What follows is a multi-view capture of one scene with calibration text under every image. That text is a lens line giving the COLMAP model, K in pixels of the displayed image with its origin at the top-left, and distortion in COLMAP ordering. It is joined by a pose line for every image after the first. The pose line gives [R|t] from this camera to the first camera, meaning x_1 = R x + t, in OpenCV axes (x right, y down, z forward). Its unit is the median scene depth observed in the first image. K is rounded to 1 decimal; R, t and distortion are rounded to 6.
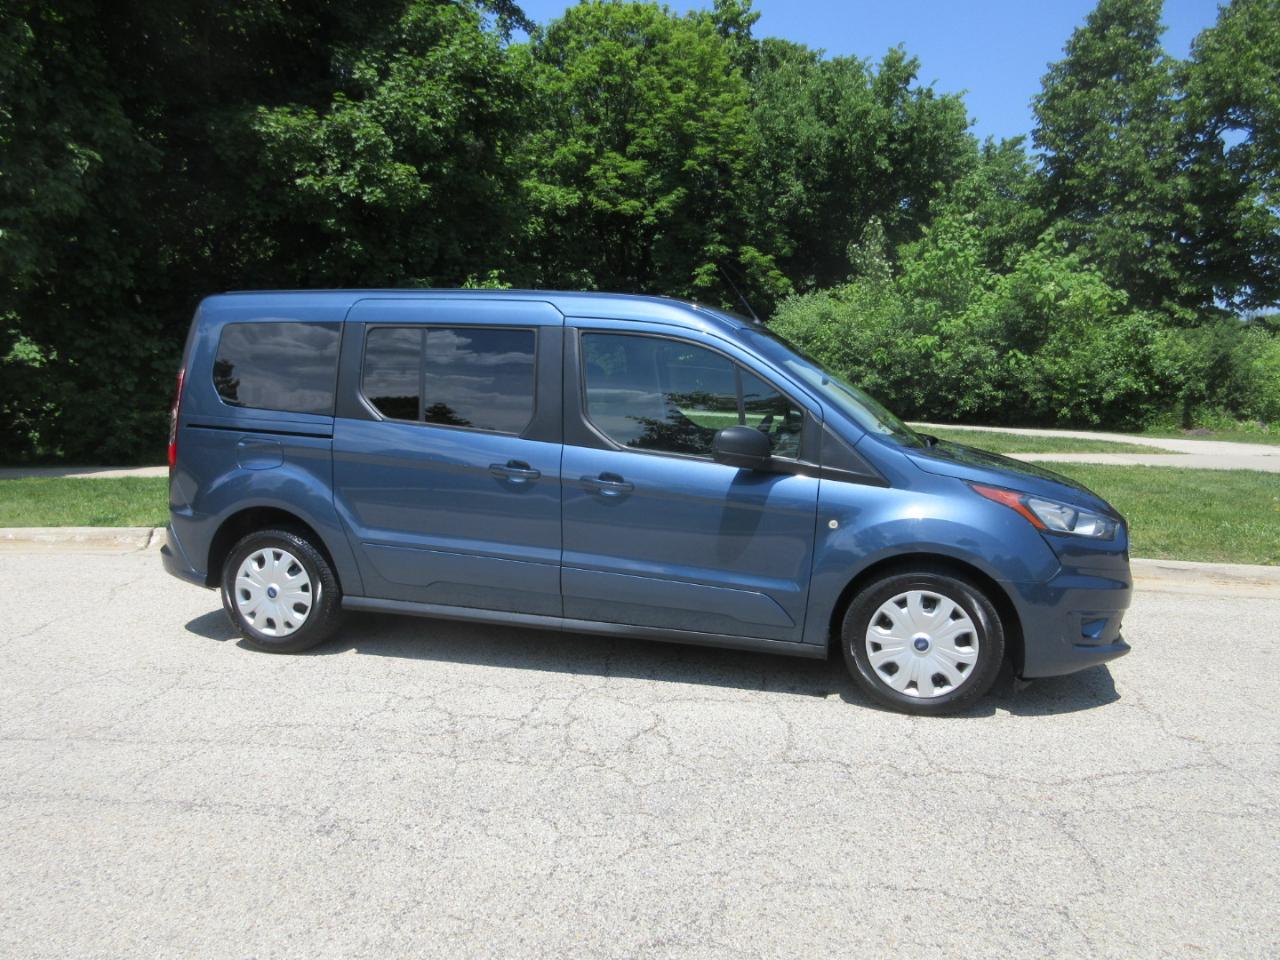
lens RADIAL K [[970.5, 0, 642.5], [0, 970.5, 485.3], [0, 0, 1]] dist [0.008089, 0.004863]
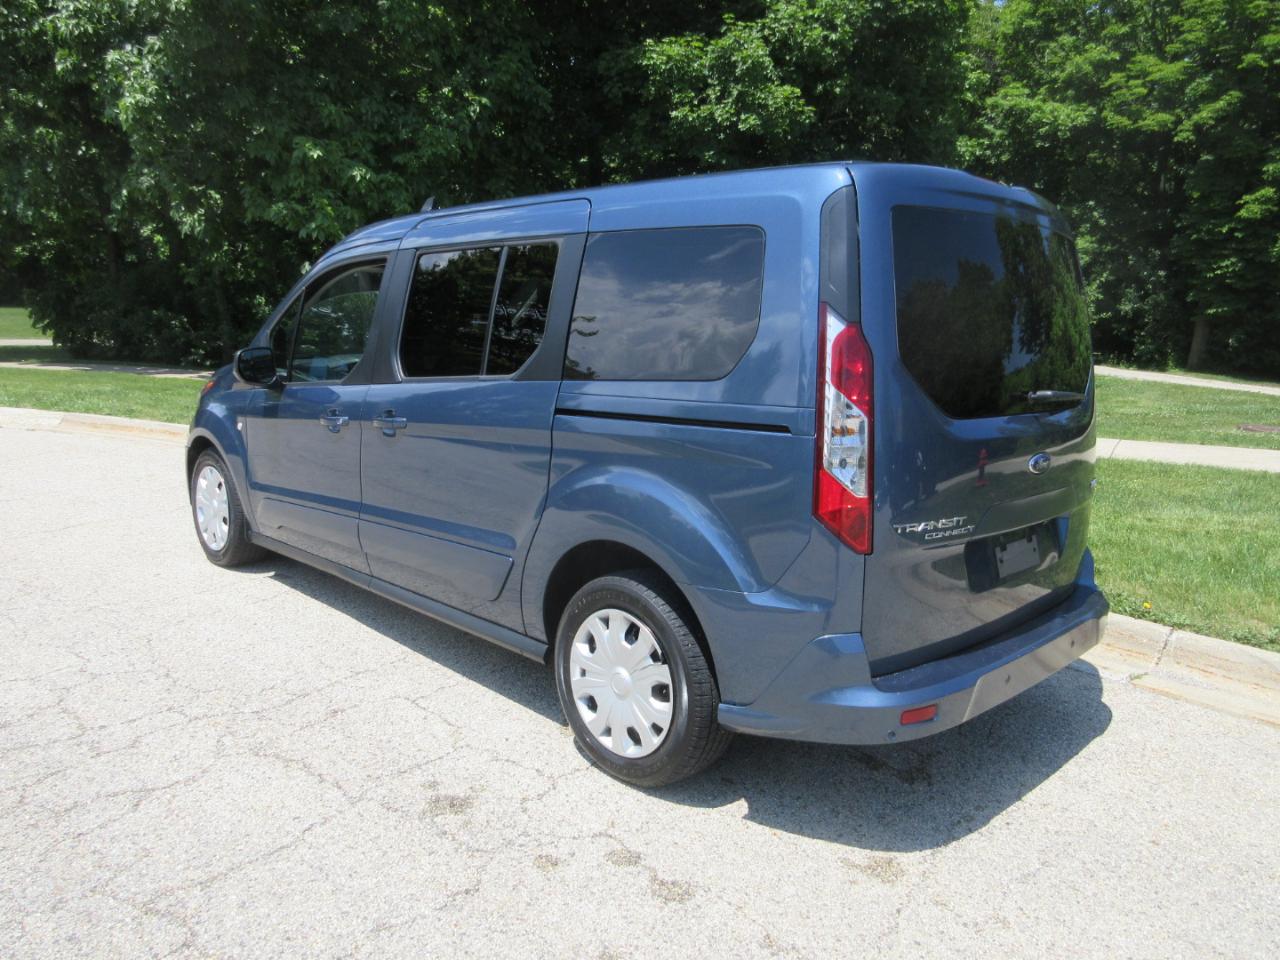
lens RADIAL K [[970.5, 0, 636.9], [0, 970.5, 481.3], [0, 0, 1]] dist [0.008089, 0.004863]
pose [[0.842314, 0.123147, -0.524731, 0.129084], [-0.097001, 0.992288, 0.077168, -0.013141], [0.530187, -0.014100, 0.847763, 0.111161]]
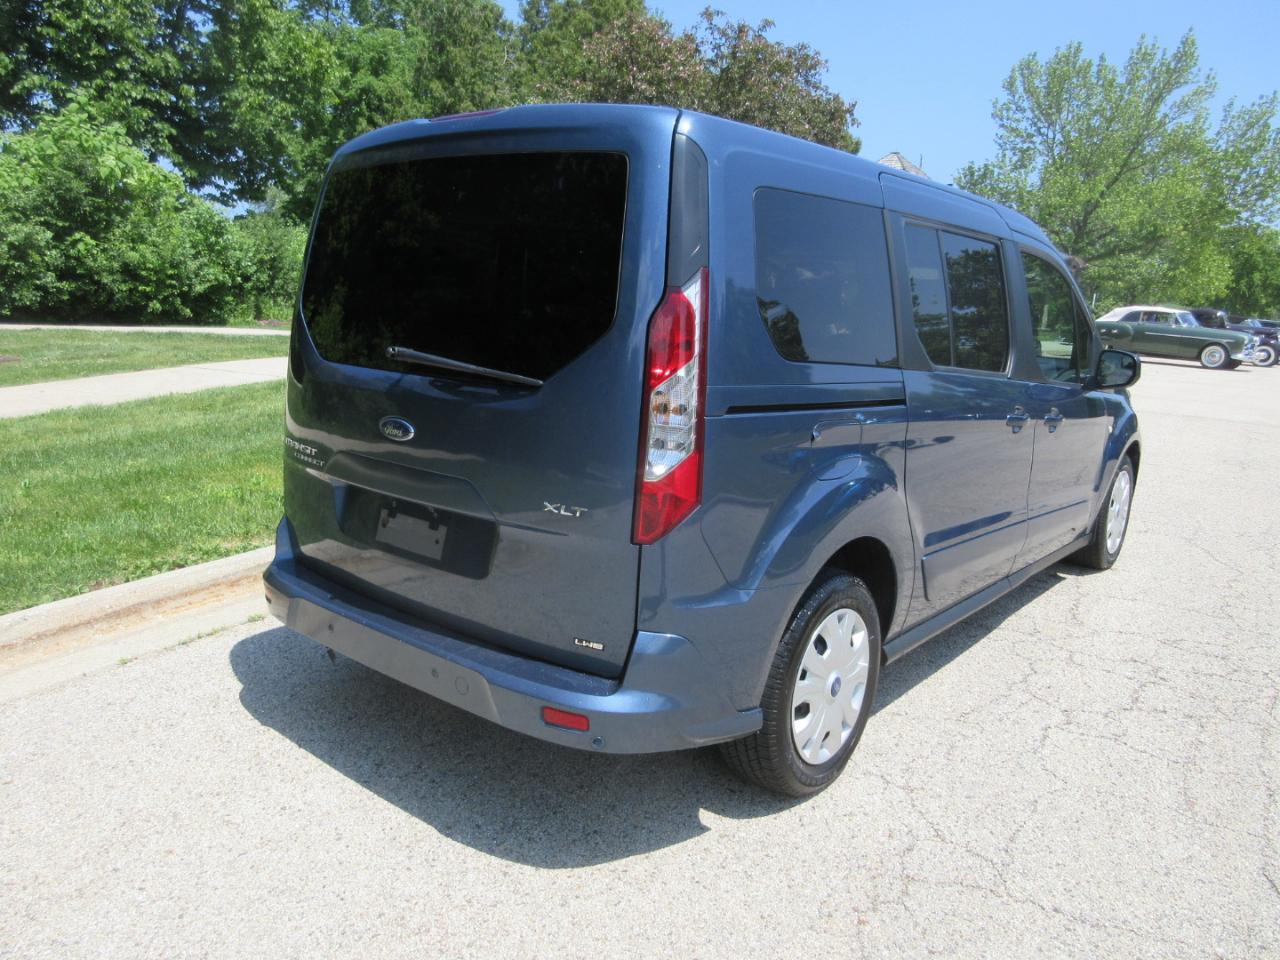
lens RADIAL K [[970.5, 0, 655.7], [0, 970.5, 474.9], [0, 0, 1]] dist [0.008089, 0.004863]
pose [[0.408708, -0.178533, 0.895033, -0.217238], [0.082499, 0.983893, 0.158585, -0.026491], [-0.908929, 0.009025, 0.416854, 0.204060]]
